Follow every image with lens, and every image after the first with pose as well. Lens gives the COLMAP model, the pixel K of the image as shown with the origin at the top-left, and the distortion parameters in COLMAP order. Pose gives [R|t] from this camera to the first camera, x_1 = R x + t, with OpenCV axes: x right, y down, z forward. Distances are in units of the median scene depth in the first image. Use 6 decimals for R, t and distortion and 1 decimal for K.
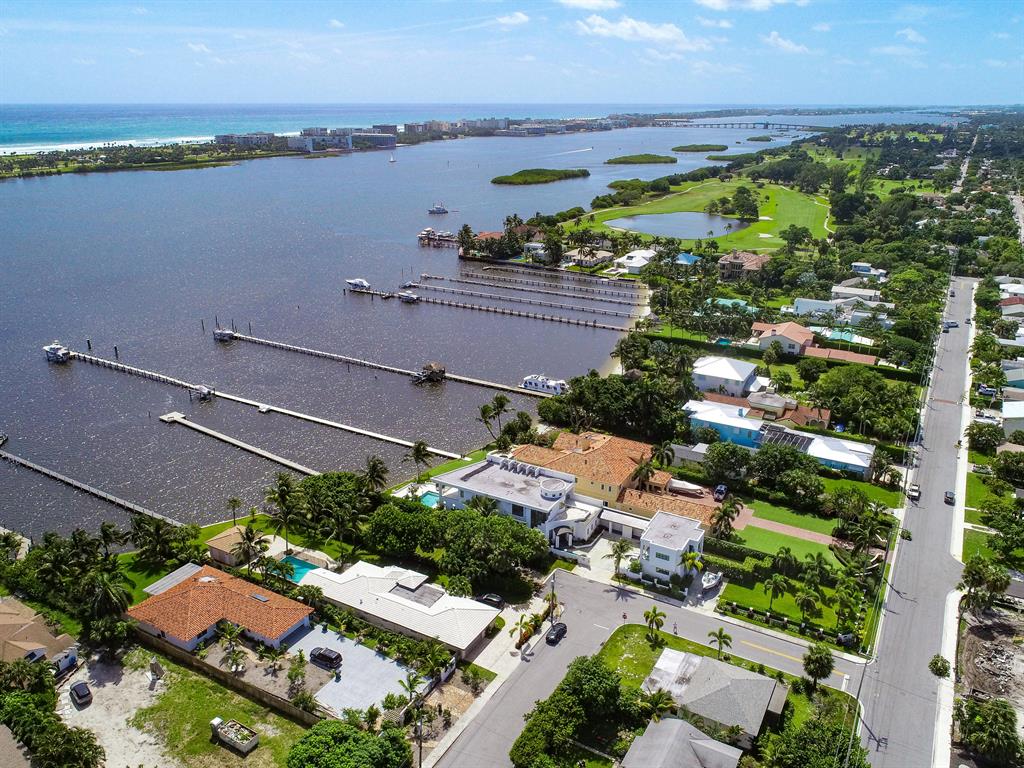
lens RADIAL K [[787.8, 0, 512.0], [0, 787.8, 384.0], [0, 0, 1]] dist [-0.000132, 0.001518]
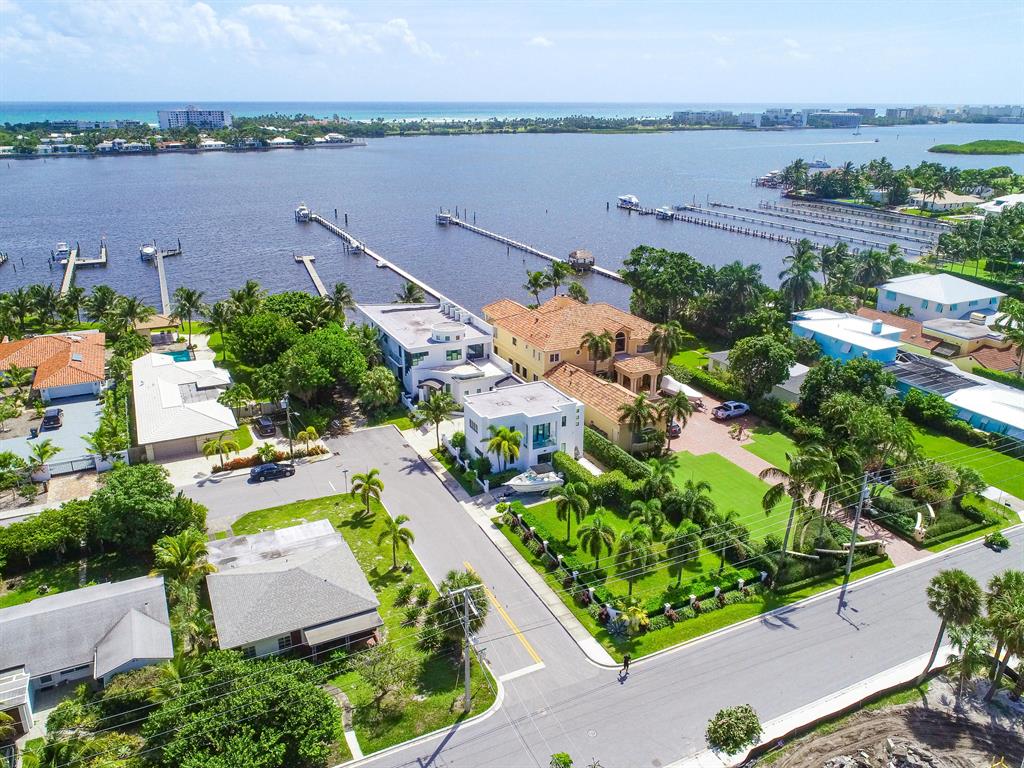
lens RADIAL K [[771.4, 0, 512.0], [0, 771.4, 384.0], [0, 0, 1]] dist [-0.003173, -0.001892]
pose [[0.825603, 0.194272, -0.529754, 0.462588], [-0.191217, 0.979635, 0.061247, 0.116958], [0.530864, 0.050732, 0.845937, 0.398092]]
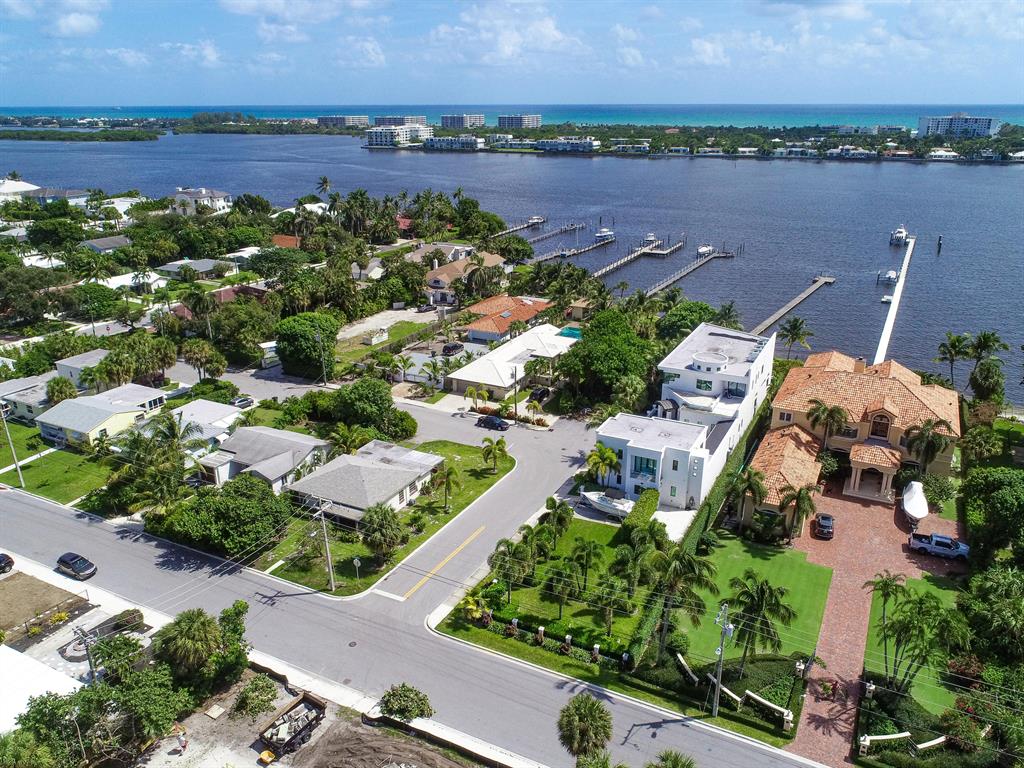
lens RADIAL K [[765.8, 0, 520.2], [0, 765.8, 413.2], [0, 0, 1]] dist [-0.000762, -0.003008]
pose [[0.047853, 0.373583, -0.926362, 0.694088], [-0.337191, 0.879024, 0.337074, -0.009939], [0.940219, 0.296231, 0.168033, 0.677080]]
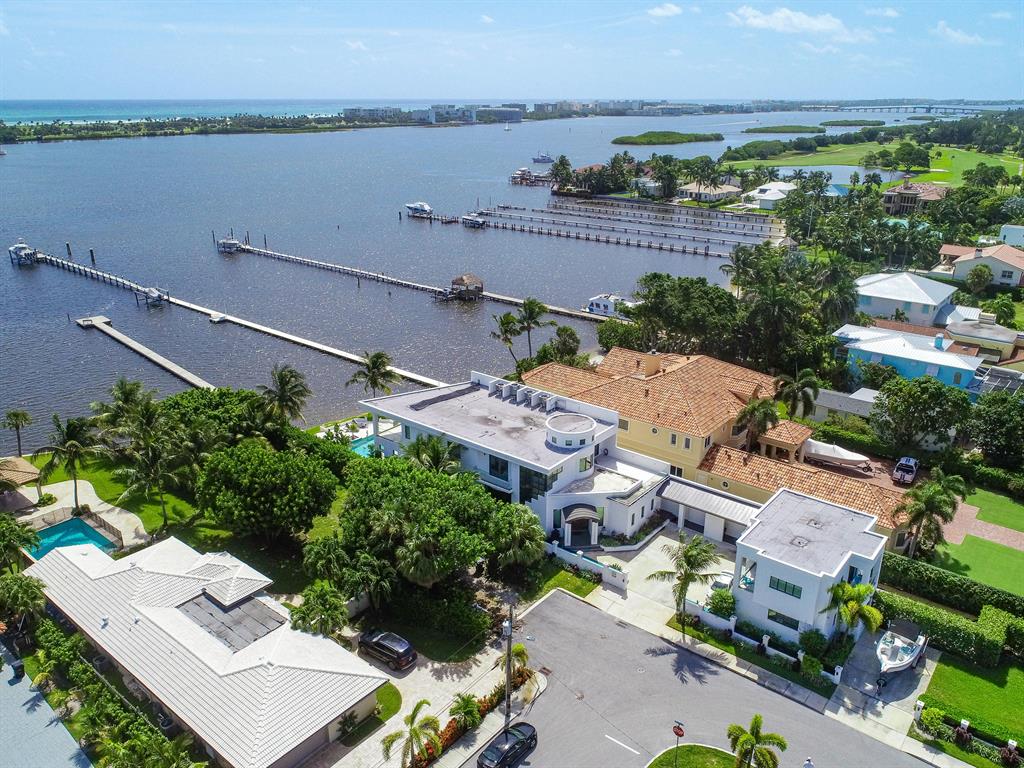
lens RADIAL K [[776.5, 0, 508.5], [0, 776.5, 388.8], [0, 0, 1]] dist [-0.002861, -0.000634]
pose [[0.985296, 0.057006, -0.161067, 0.086475], [-0.054747, 0.998330, 0.018432, 0.092015], [0.161849, -0.009343, 0.986771, 0.463926]]
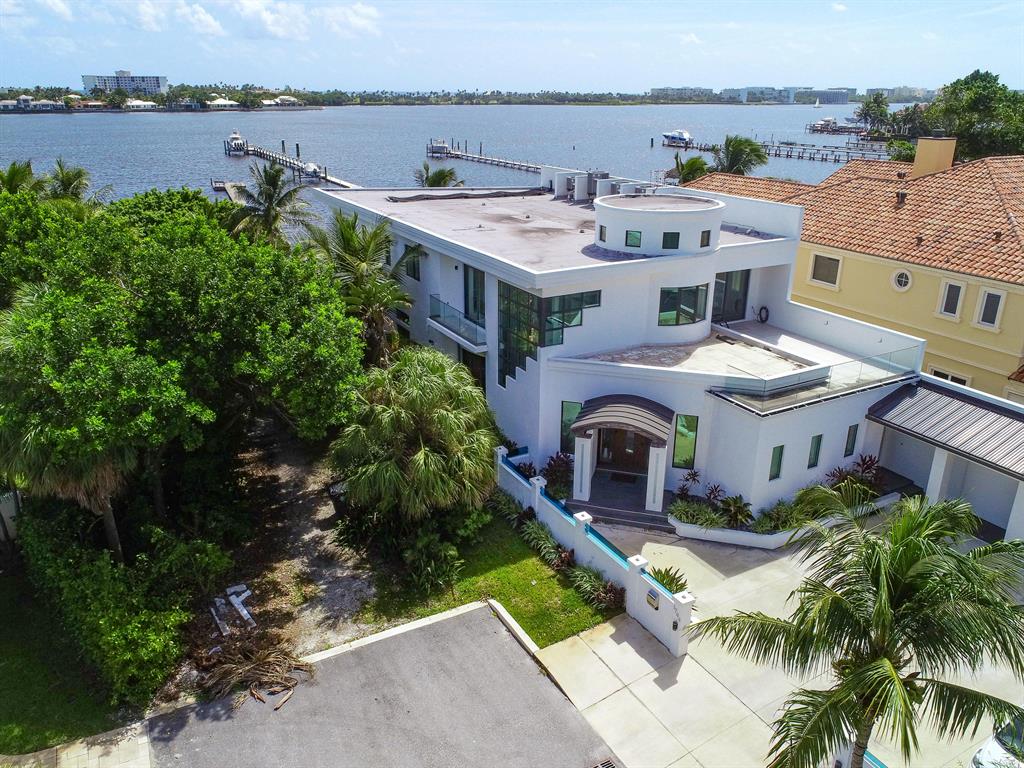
lens RADIAL K [[776.5, 0, 508.5], [0, 776.5, 388.8], [0, 0, 1]] dist [-0.002861, -0.000634]
pose [[0.850916, 0.188727, -0.490229, 0.117984], [-0.180204, 0.981476, 0.065055, 0.157858], [0.493426, 0.032985, 0.869162, 0.759679]]
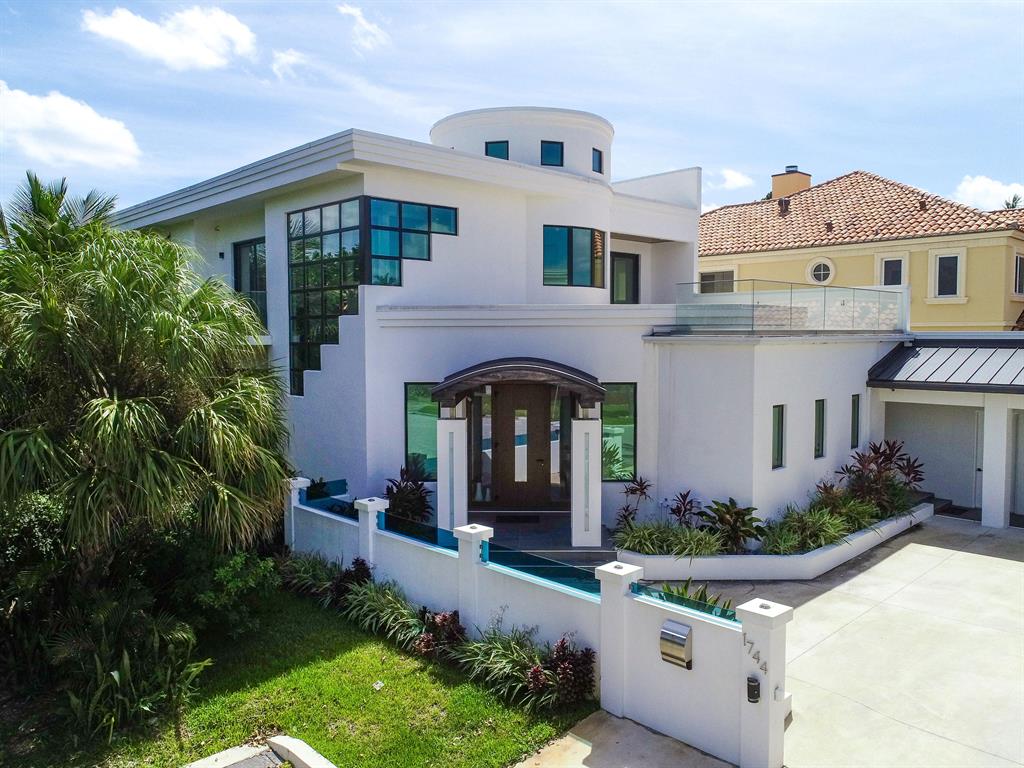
lens RADIAL K [[771.4, 0, 512.0], [0, 771.4, 384.0], [0, 0, 1]] dist [-0.003173, -0.001892]
pose [[0.958562, 0.013346, -0.284570, 0.084994], [-0.092261, 0.959611, -0.265773, 0.195165], [0.269529, 0.281014, 0.921078, 0.829003]]
